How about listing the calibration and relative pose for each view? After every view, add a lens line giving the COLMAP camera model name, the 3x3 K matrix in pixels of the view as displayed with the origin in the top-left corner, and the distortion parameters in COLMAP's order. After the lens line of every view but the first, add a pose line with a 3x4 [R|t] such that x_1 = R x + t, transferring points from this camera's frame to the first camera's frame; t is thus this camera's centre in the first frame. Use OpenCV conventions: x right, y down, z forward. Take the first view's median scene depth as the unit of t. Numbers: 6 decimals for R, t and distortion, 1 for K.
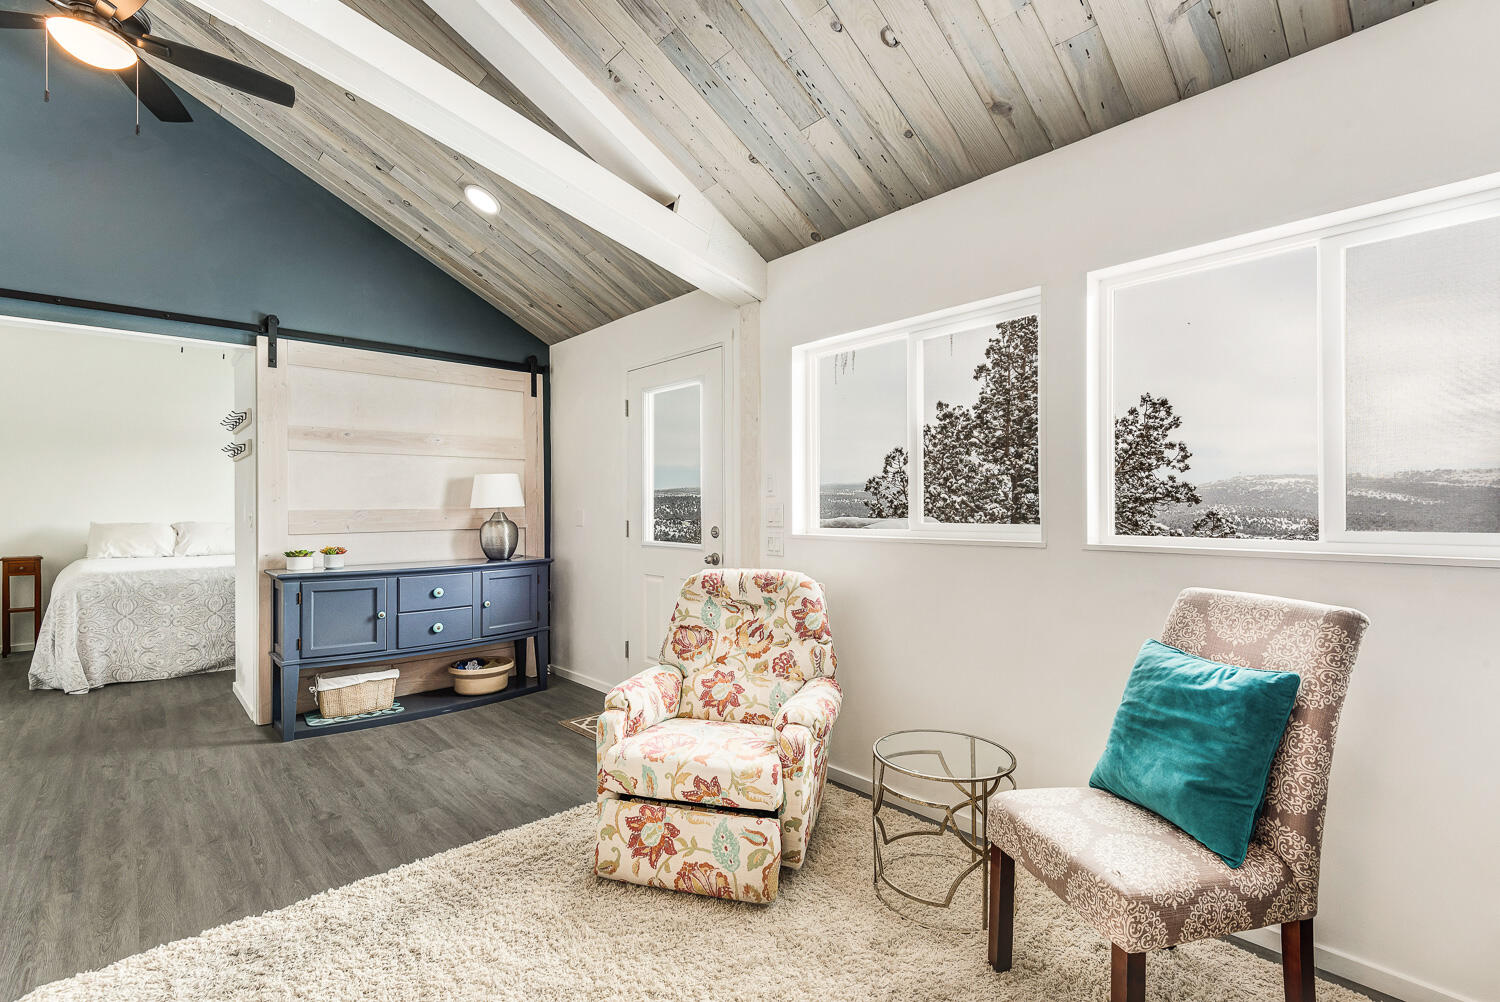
lens RADIAL K [[682.9, 0, 750.0], [0, 682.9, 501.0], [0, 0, 1]] dist [-0.000417, -0.014910]
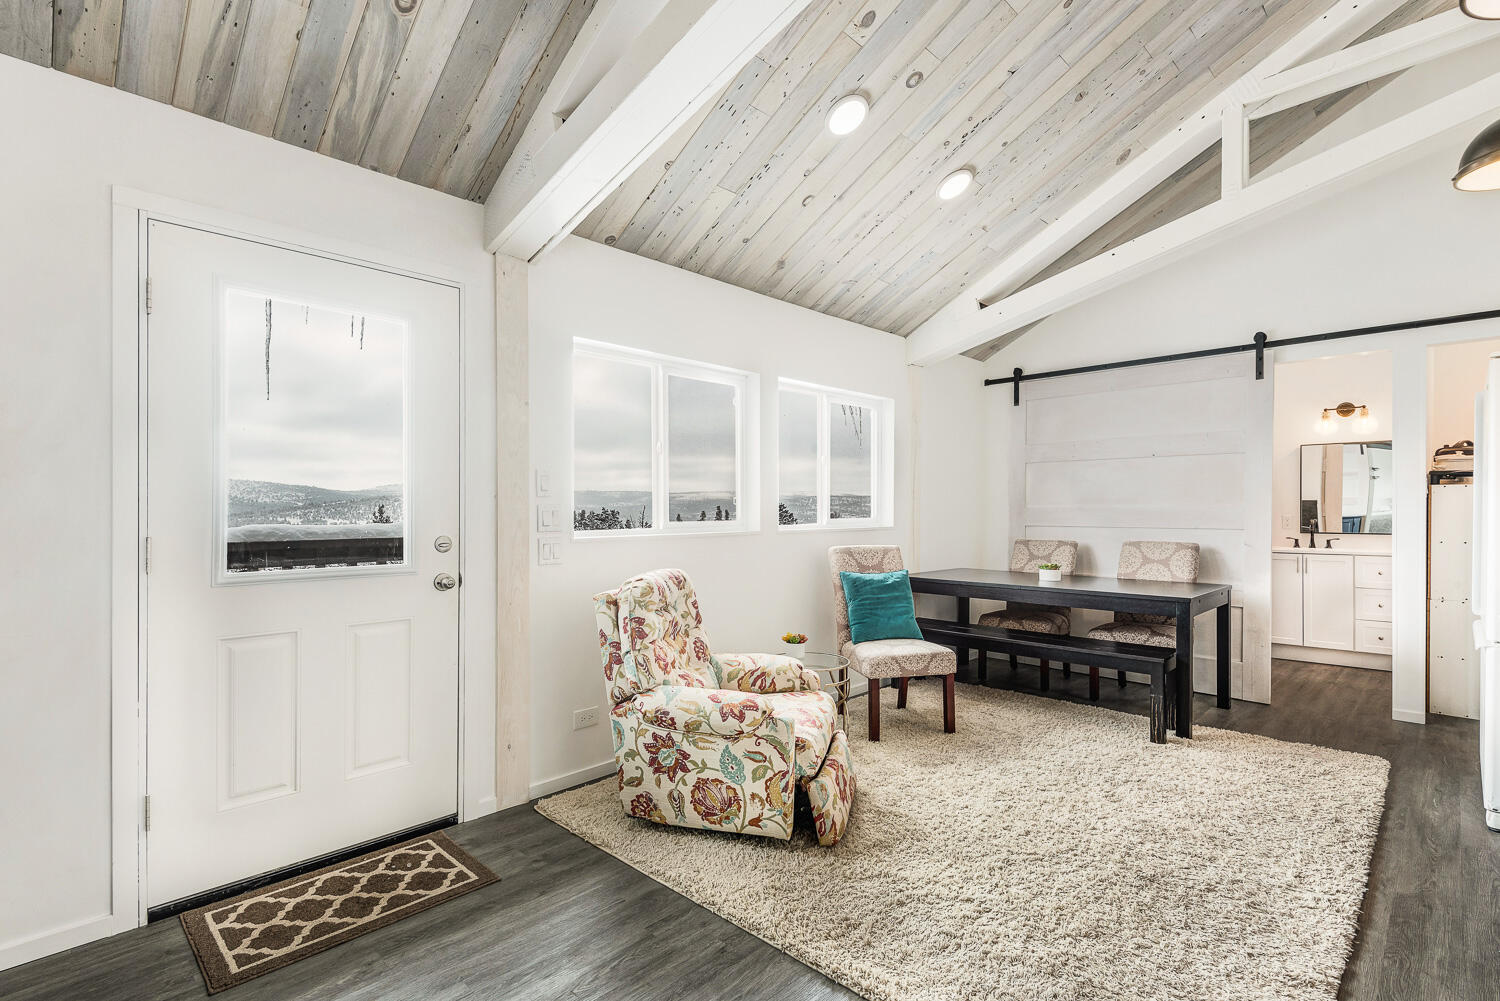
lens RADIAL K [[682.9, 0, 750.0], [0, 682.9, 500.5], [0, 0, 1]] dist [-0.000417, -0.014910]
pose [[-0.030419, 0.009032, 0.999496, -1.621419], [-0.007289, 0.999931, -0.009257, 0.004635], [-0.999511, -0.007566, -0.030351, 1.460803]]
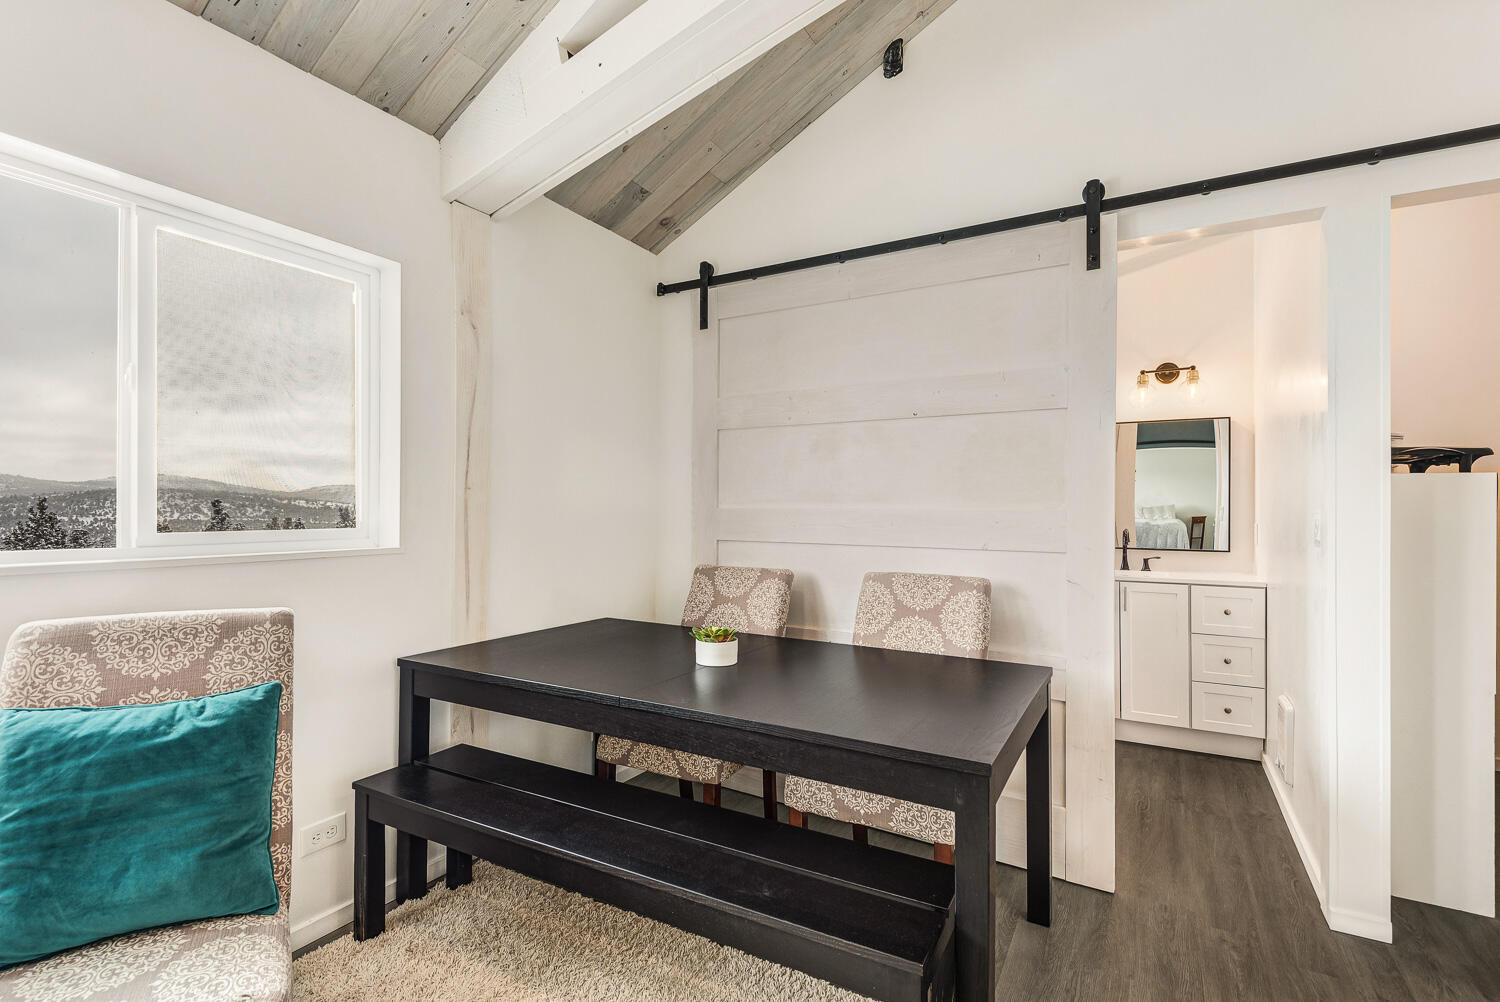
lens RADIAL K [[688.6, 0, 765.5], [0, 688.6, 503.6], [0, 0, 1]] dist [-0.000383, -0.000540]
pose [[-0.324821, 0.009828, 0.945725, -0.306177], [-0.011654, 0.999828, -0.014393, 0.007331], [-0.945704, -0.015697, -0.324650, 0.592248]]
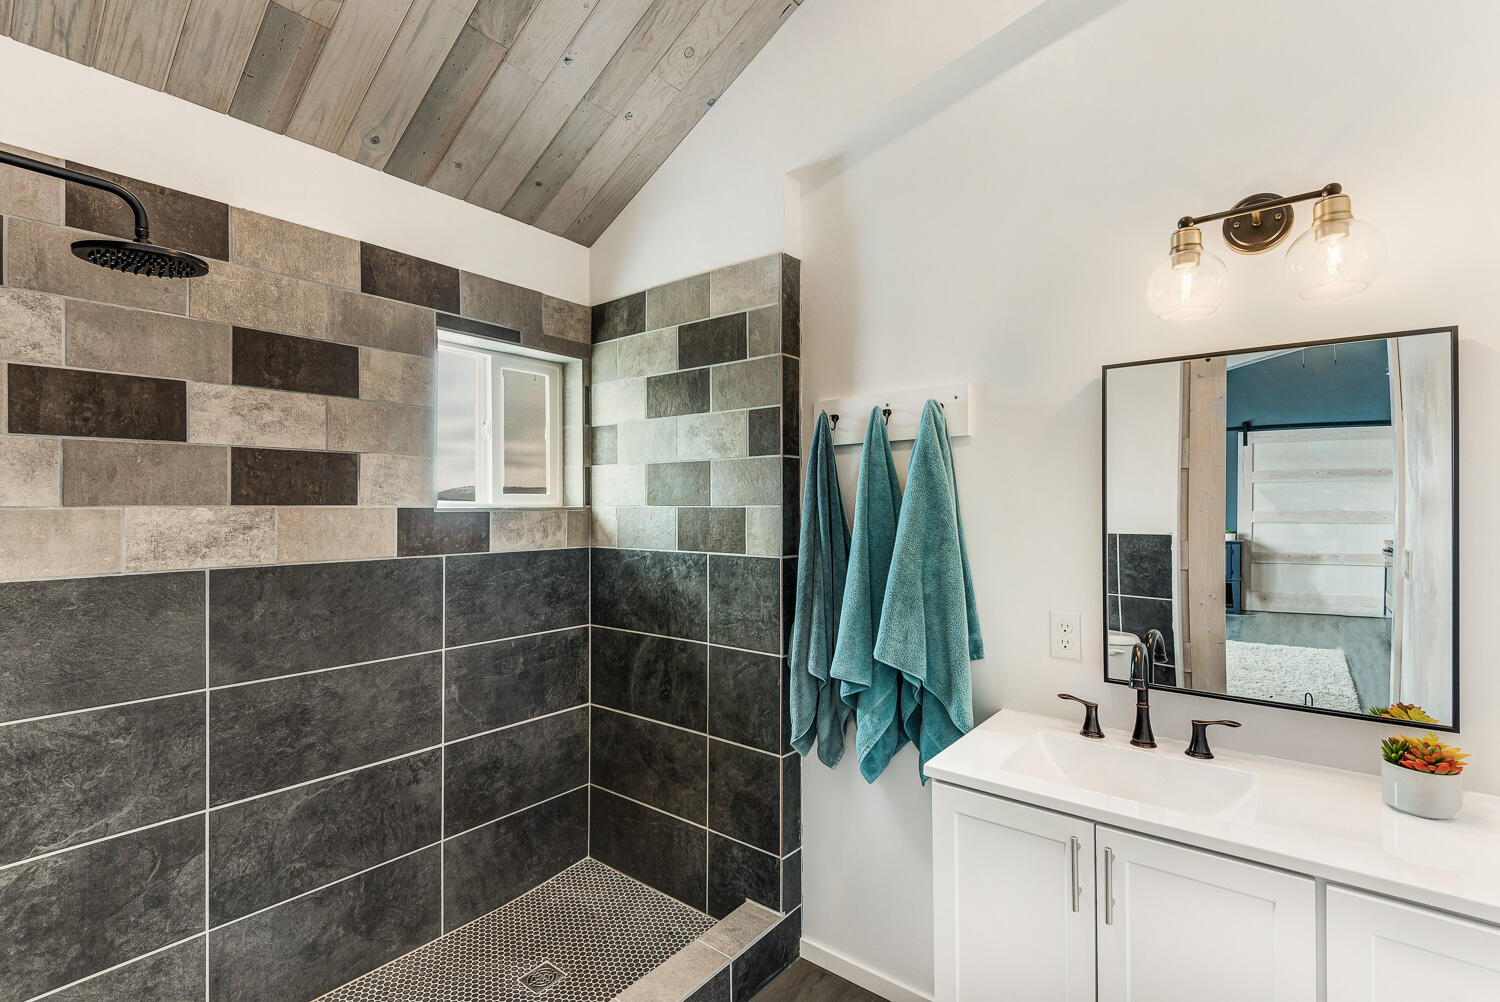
lens RADIAL K [[688.6, 0, 765.5], [0, 688.6, 503.6], [0, 0, 1]] dist [-0.000383, -0.000540]
pose [[-0.180764, 0.010589, 0.983470, 0.644033], [-0.000267, 0.999941, -0.010816, -0.109874], [-0.983526, -0.002218, -0.180751, -0.589606]]
